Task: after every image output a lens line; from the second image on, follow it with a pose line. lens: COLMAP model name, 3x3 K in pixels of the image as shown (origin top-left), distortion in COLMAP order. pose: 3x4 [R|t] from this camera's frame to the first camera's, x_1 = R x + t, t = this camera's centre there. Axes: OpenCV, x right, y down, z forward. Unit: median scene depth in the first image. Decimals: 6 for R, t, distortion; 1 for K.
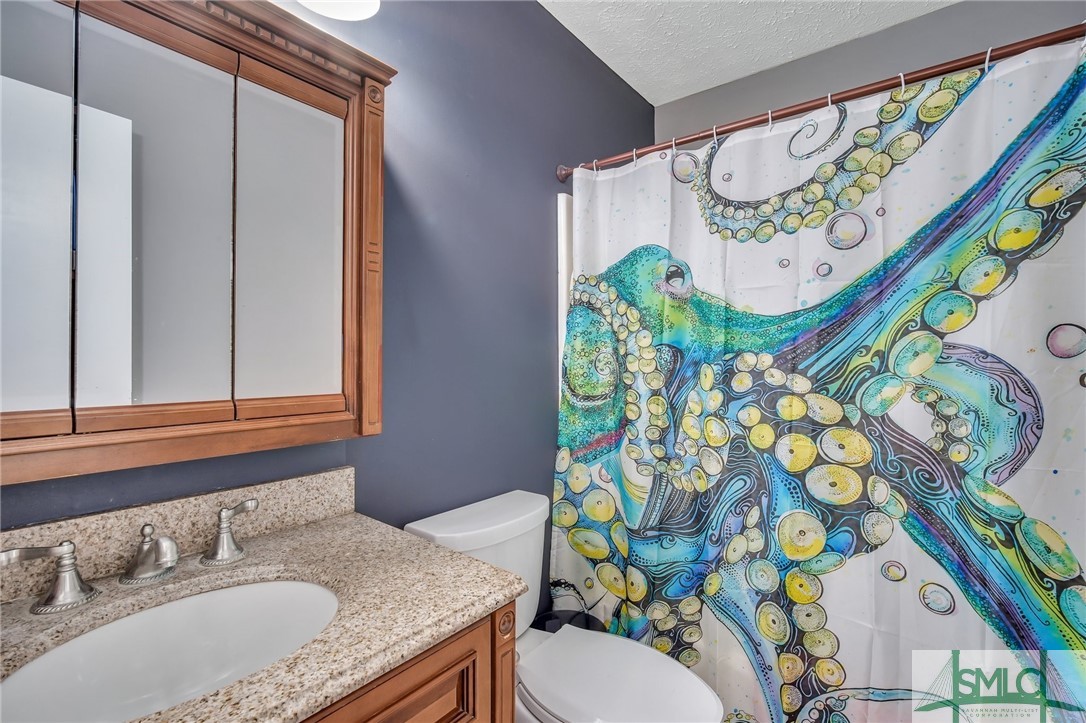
lens RADIAL K [[478.9, 0, 541.2], [0, 478.9, 356.1], [0, 0, 1]] dist [-0.013198, 0.002167]
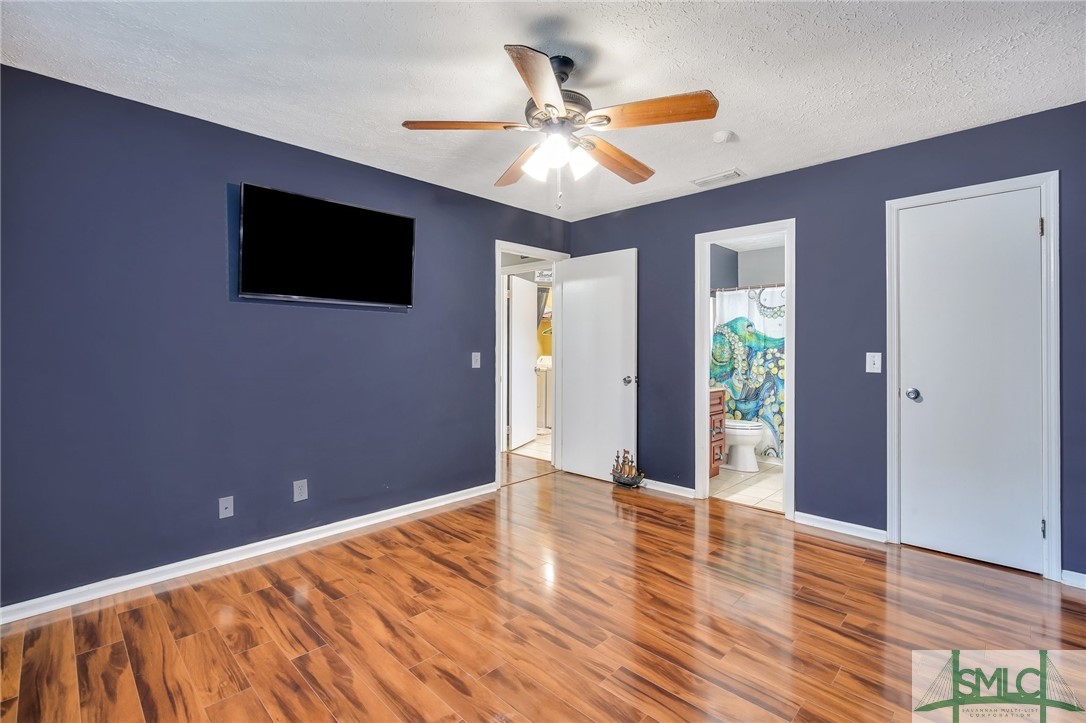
lens RADIAL K [[497.4, 0, 531.4], [0, 497.4, 346.6], [0, 0, 1]] dist [-0.009461, 0.000247]
pose [[0.994715, -0.001080, -0.102668, -0.929818], [0.000525, 0.999985, -0.005437, -0.000569], [0.102672, 0.005354, 0.994701, -2.758932]]
